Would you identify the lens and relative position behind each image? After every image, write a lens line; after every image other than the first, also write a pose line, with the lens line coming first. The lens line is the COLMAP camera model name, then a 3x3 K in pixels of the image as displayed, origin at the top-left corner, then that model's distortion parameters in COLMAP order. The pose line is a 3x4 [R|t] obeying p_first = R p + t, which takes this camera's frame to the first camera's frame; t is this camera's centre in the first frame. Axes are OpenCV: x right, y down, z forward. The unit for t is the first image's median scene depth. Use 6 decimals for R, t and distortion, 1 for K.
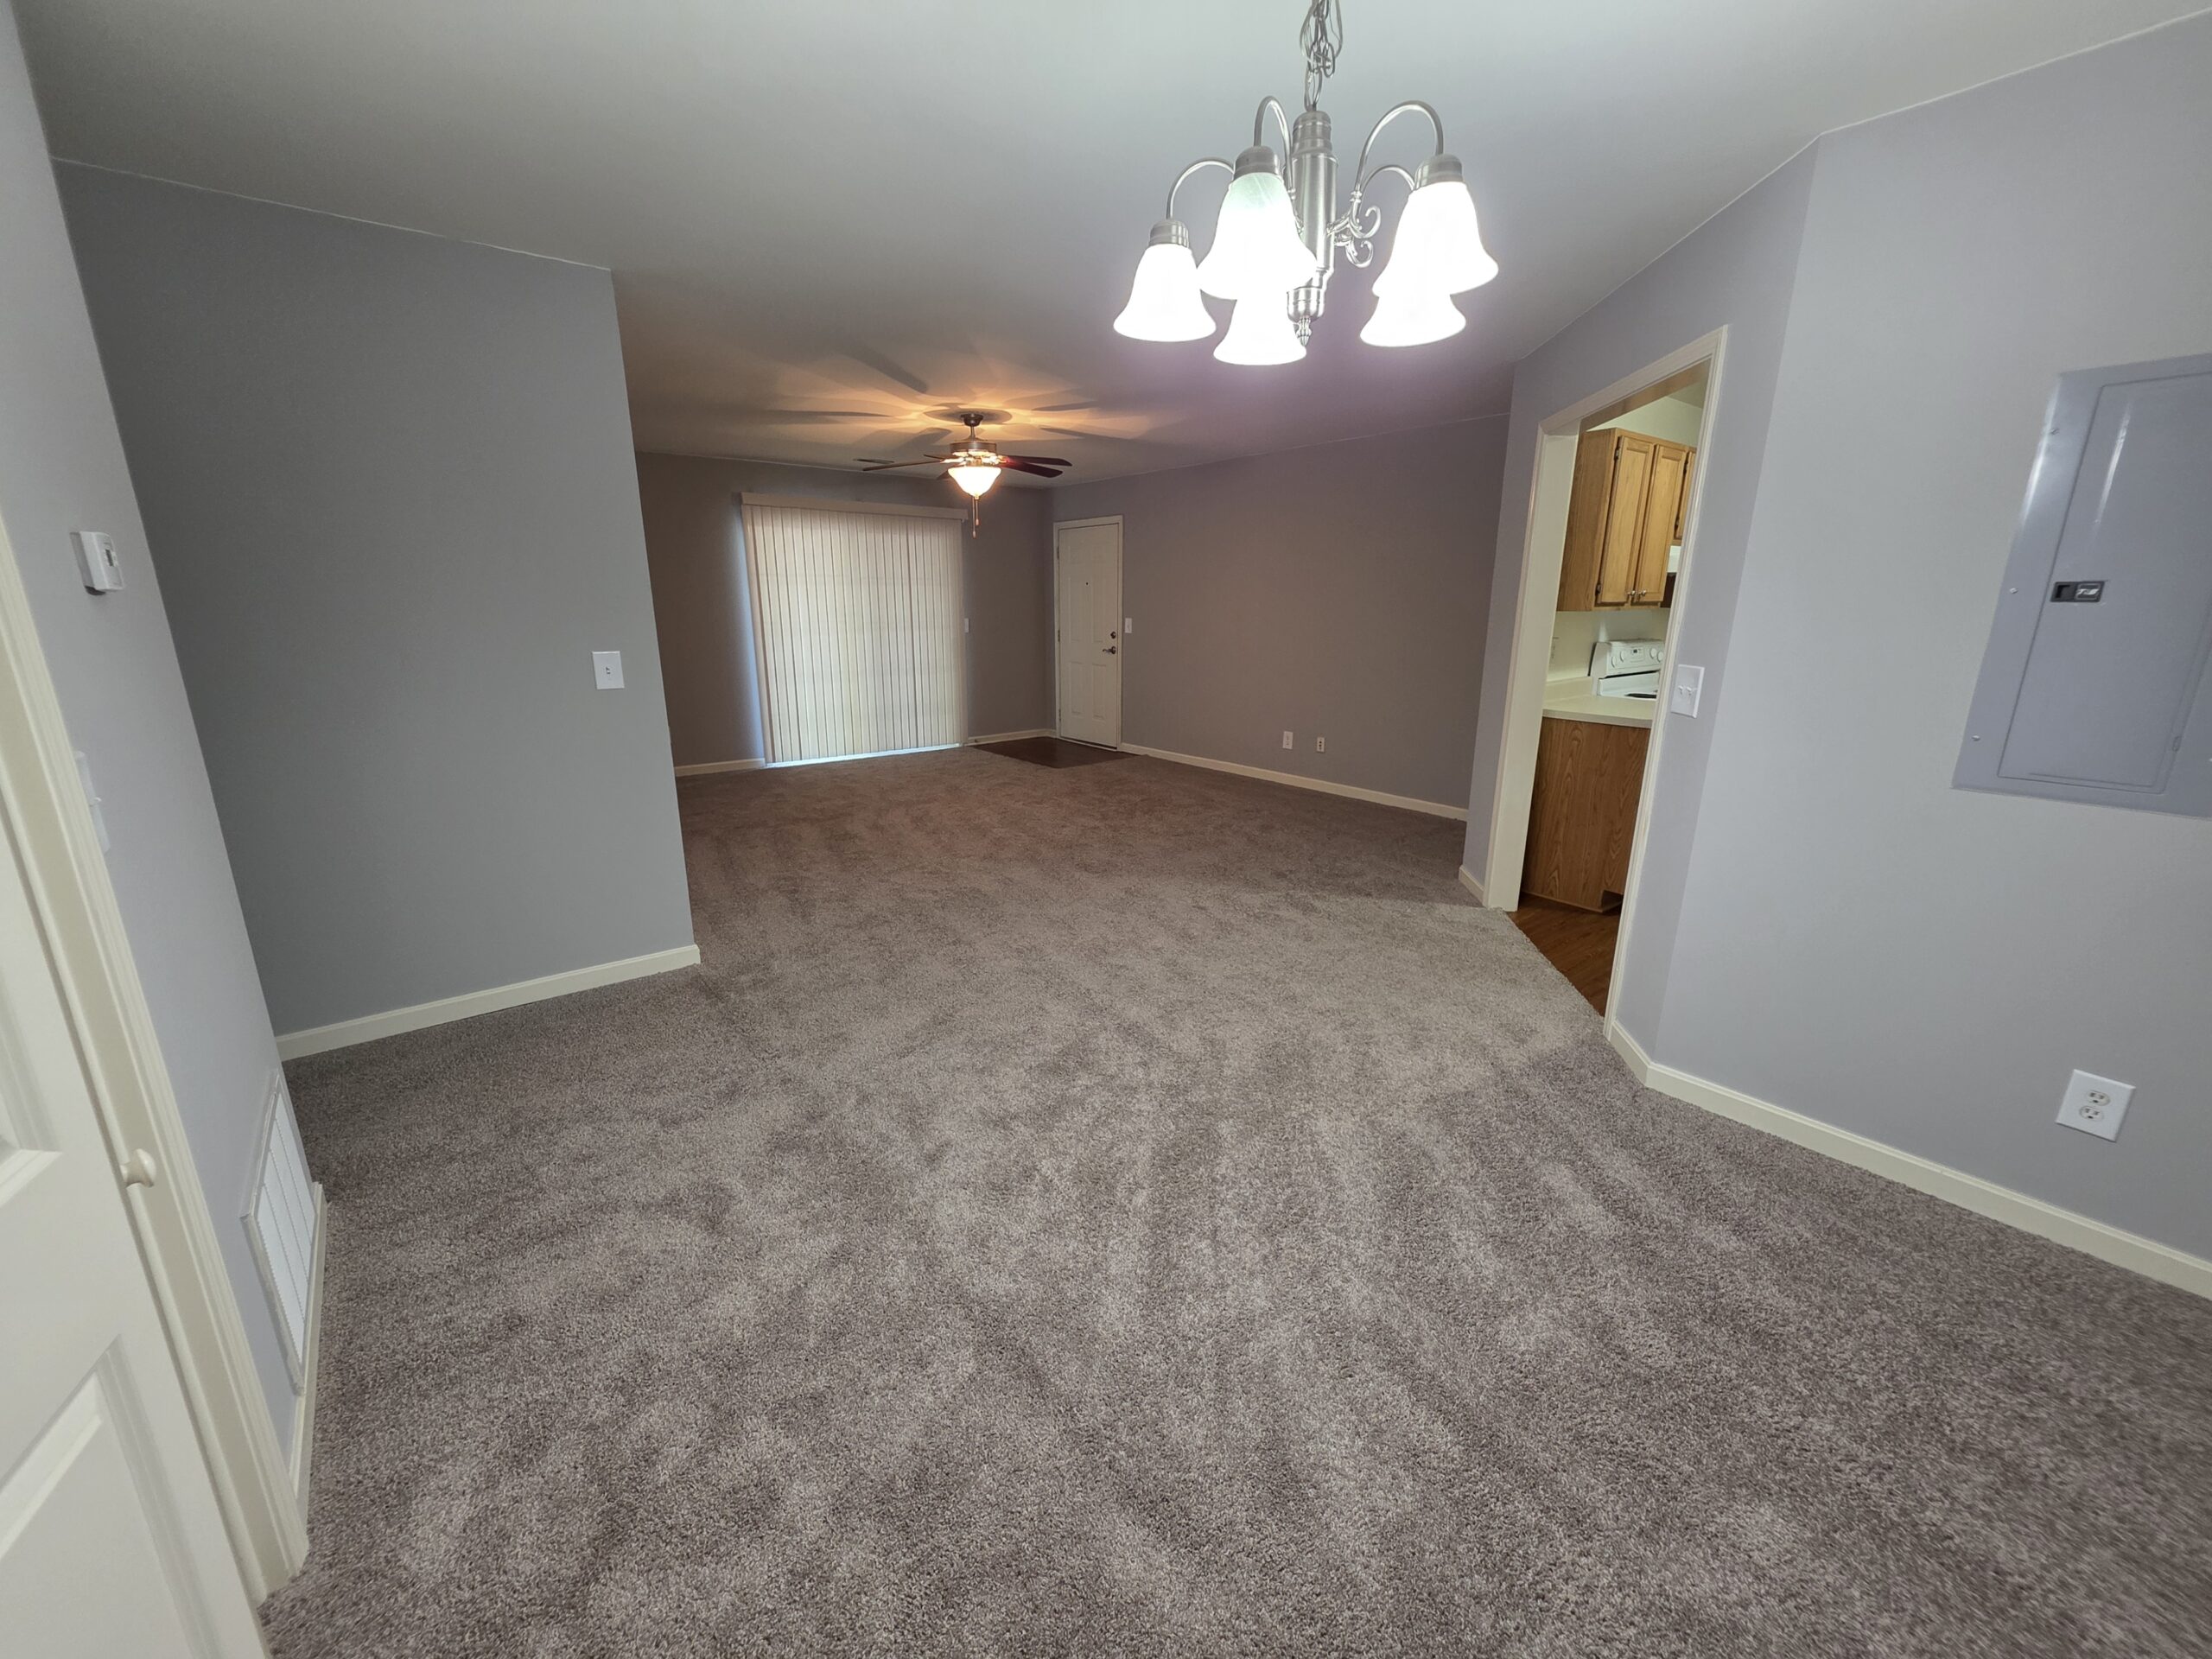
lens RADIAL K [[896.3, 0, 1099.1], [0, 896.3, 827.3], [0, 0, 1]] dist [-0.001508, 0.000190]
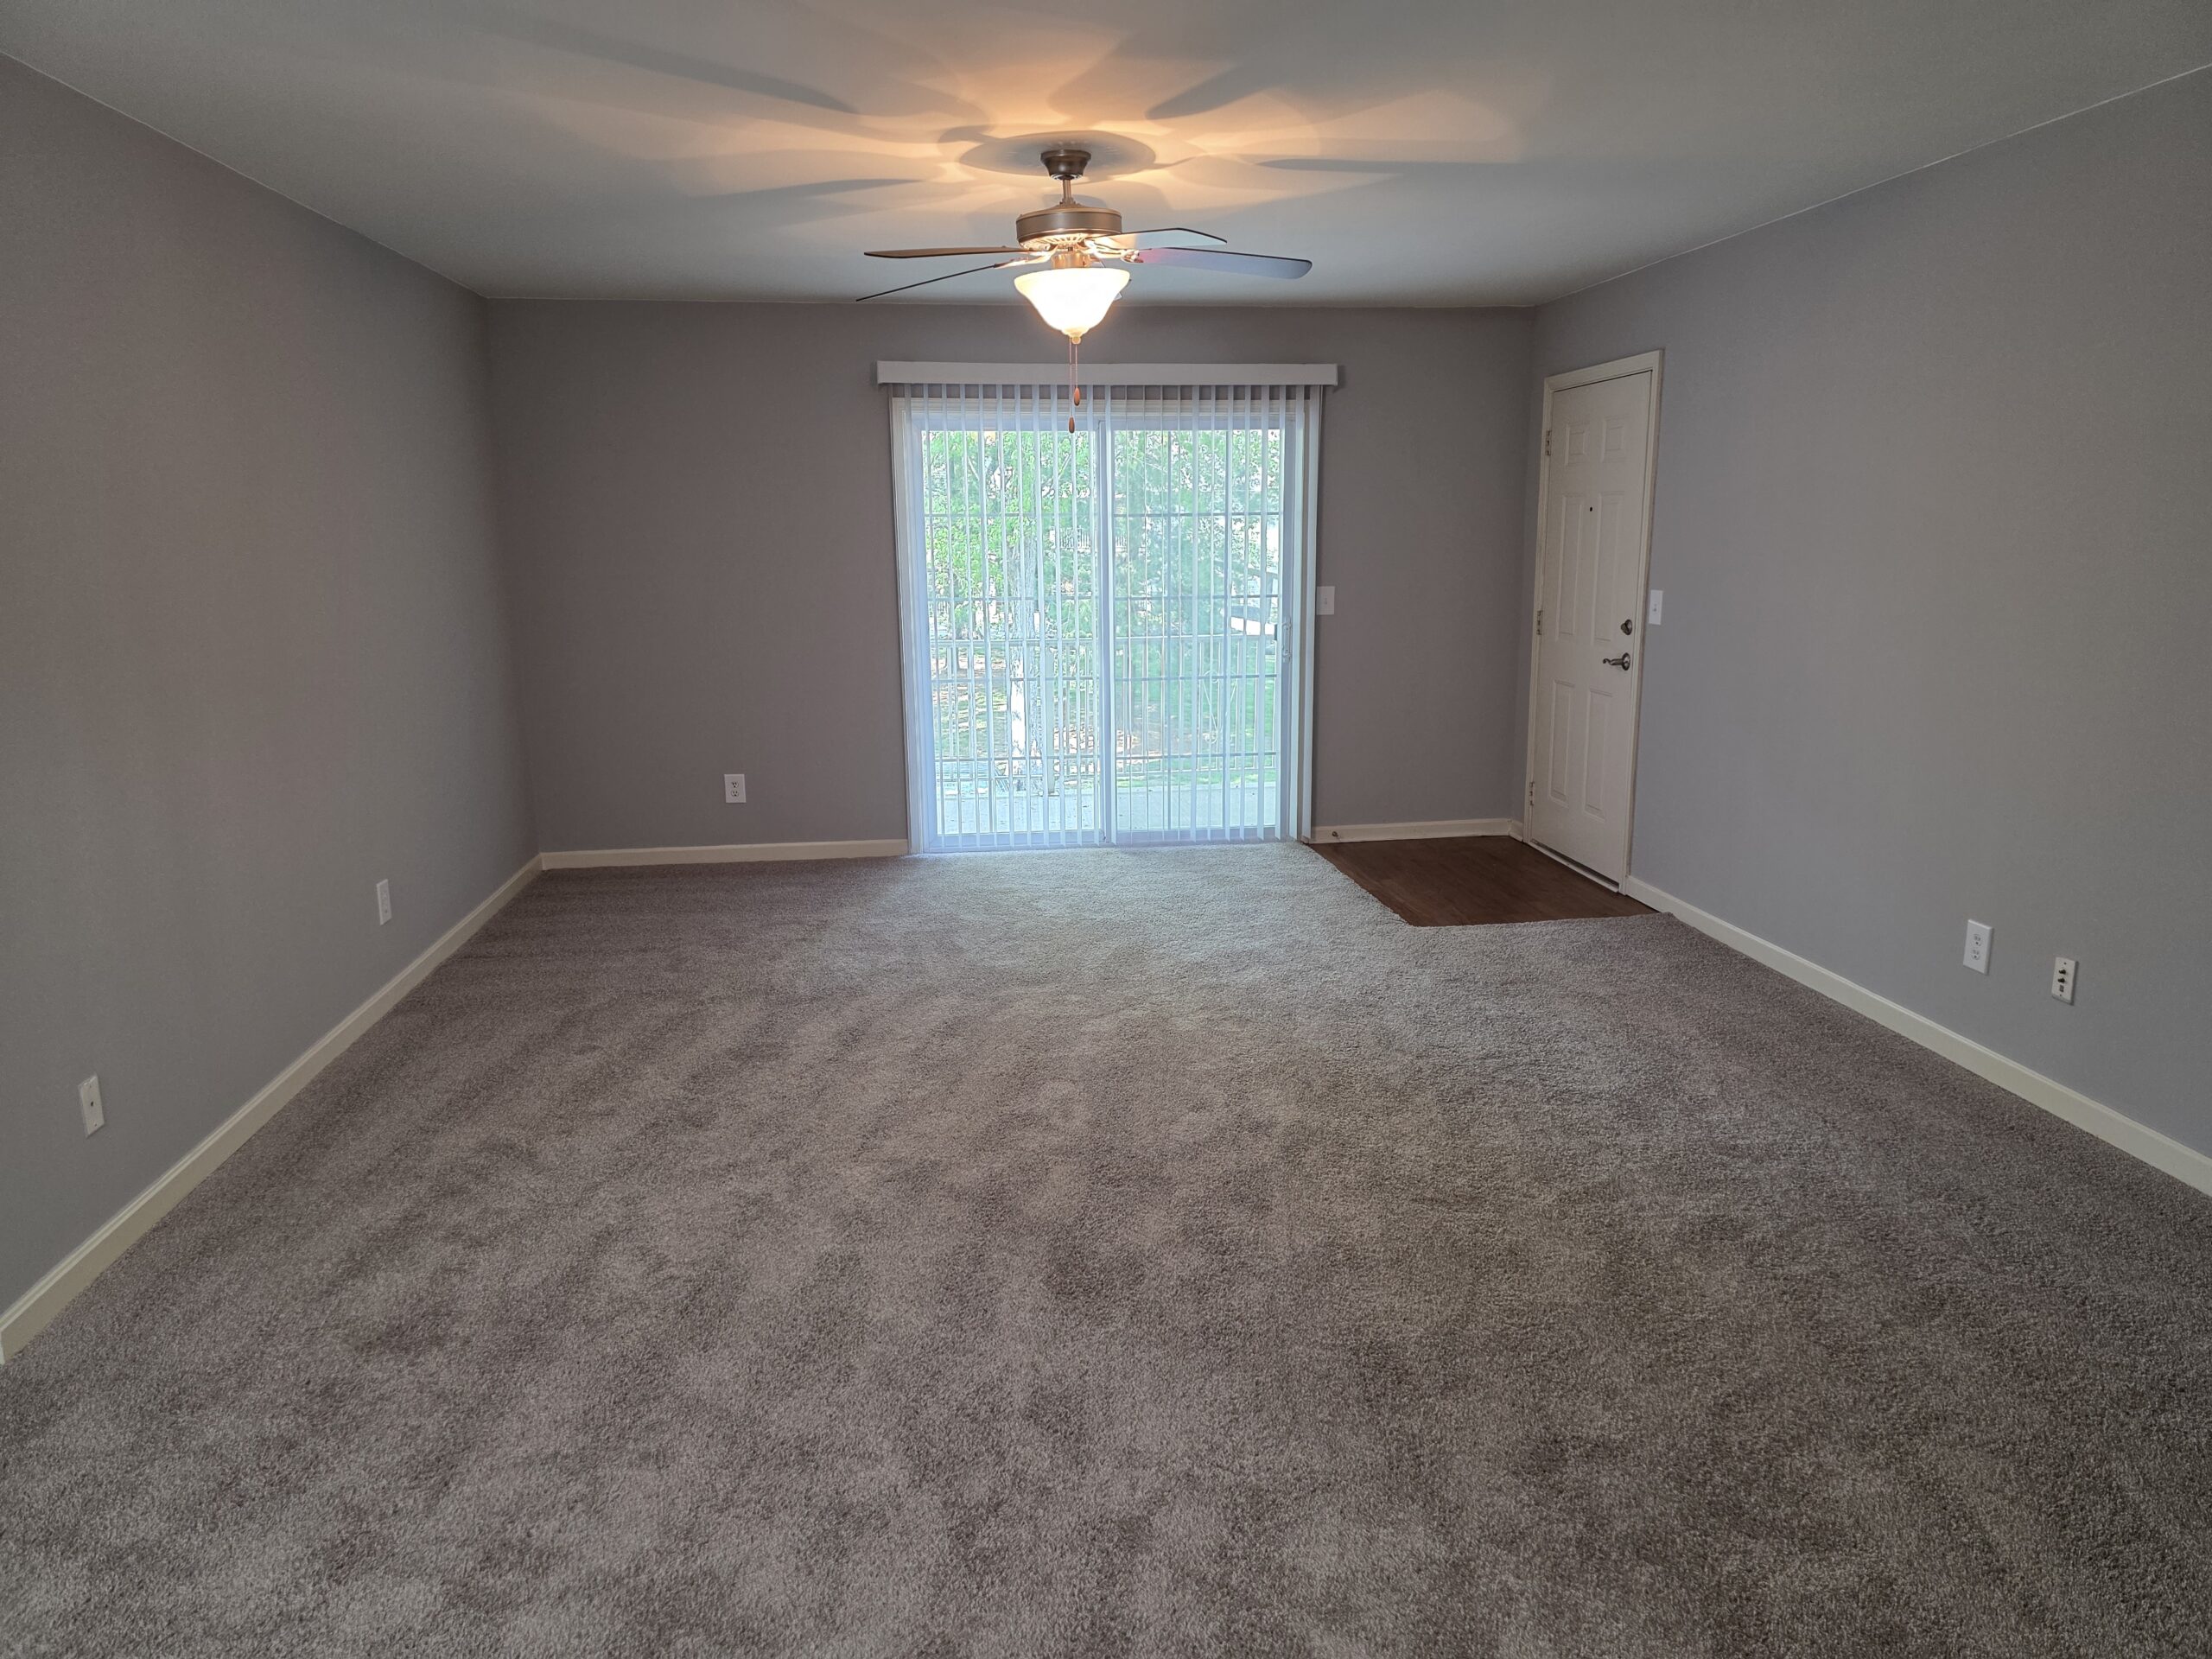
lens RADIAL K [[1495.3, 0, 1111.7], [0, 1495.3, 811.8], [0, 0, 1]] dist [0.053601, -0.050060]
pose [[0.851619, 0.089623, -0.516442, 0.364244], [-0.118352, 0.992708, -0.022890, -0.156534], [0.510624, 0.080615, 0.856016, 0.507496]]
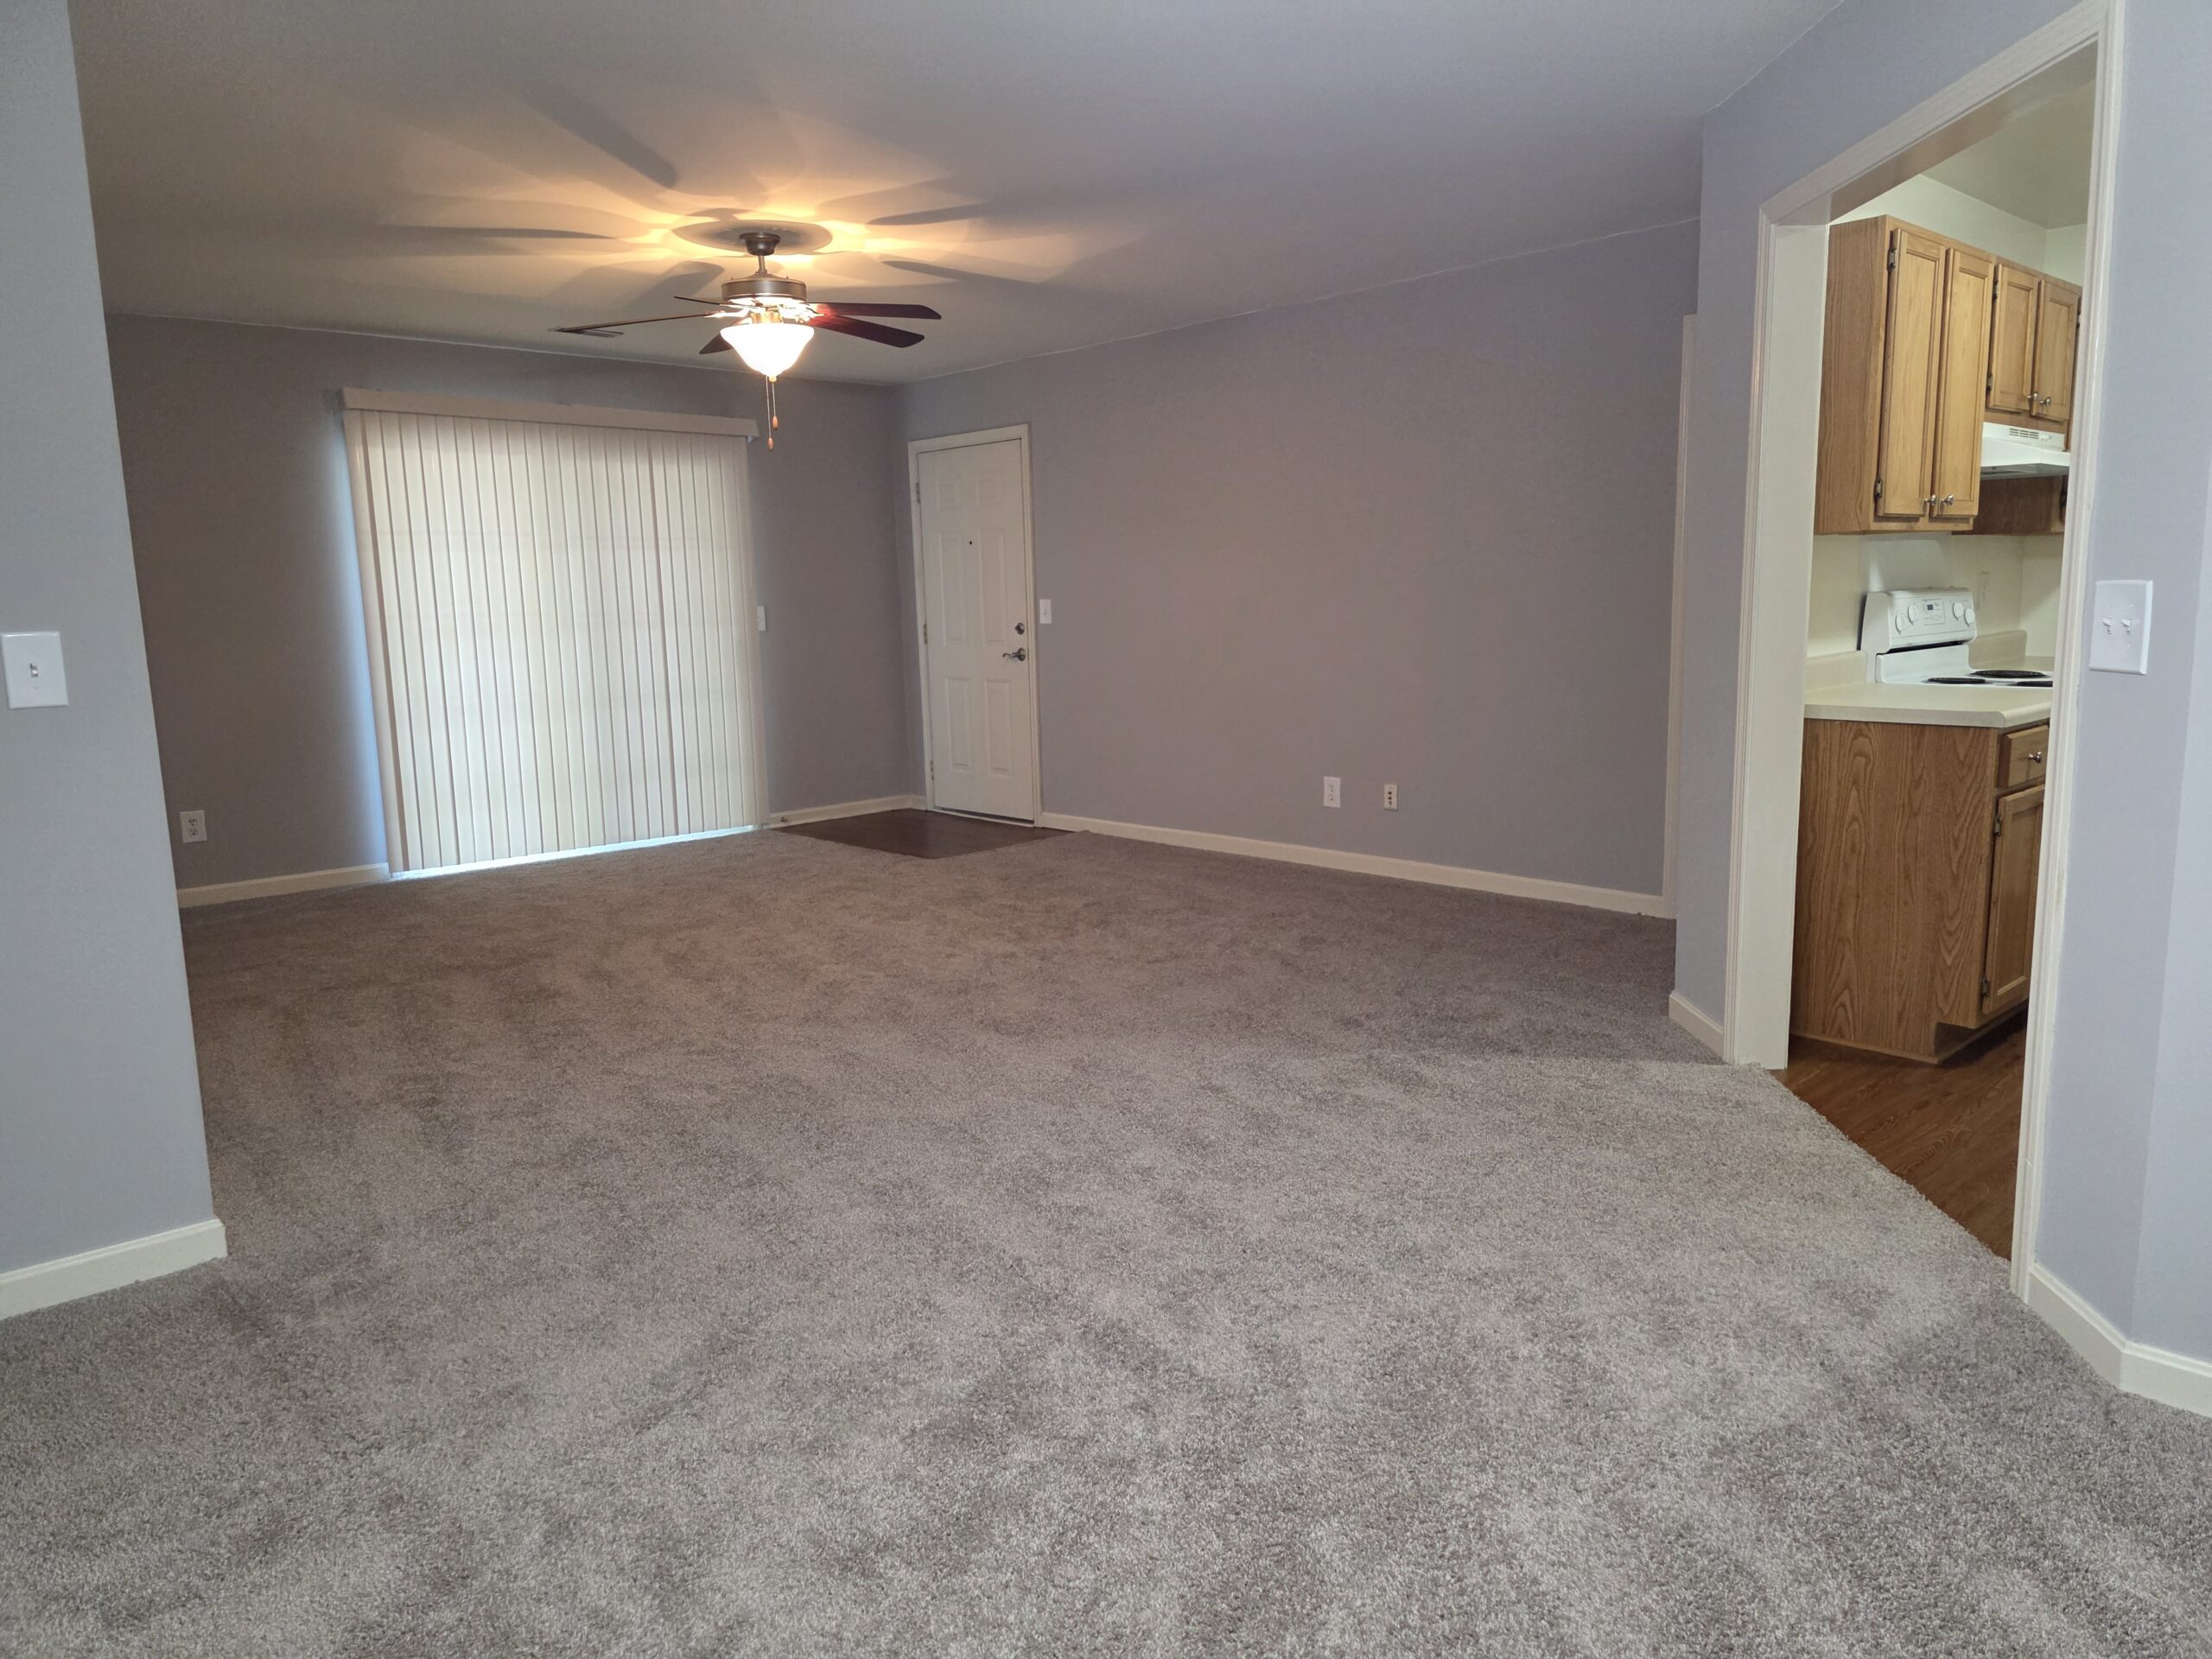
lens RADIAL K [[1495.3, 0, 1106.5], [0, 1495.3, 819.9], [0, 0, 1]] dist [0.053601, -0.050060]
pose [[0.996268, -0.038045, 0.077480, -0.015096], [0.045775, 0.993877, -0.100562, 0.016244], [-0.073179, 0.103734, 0.991909, 0.096820]]
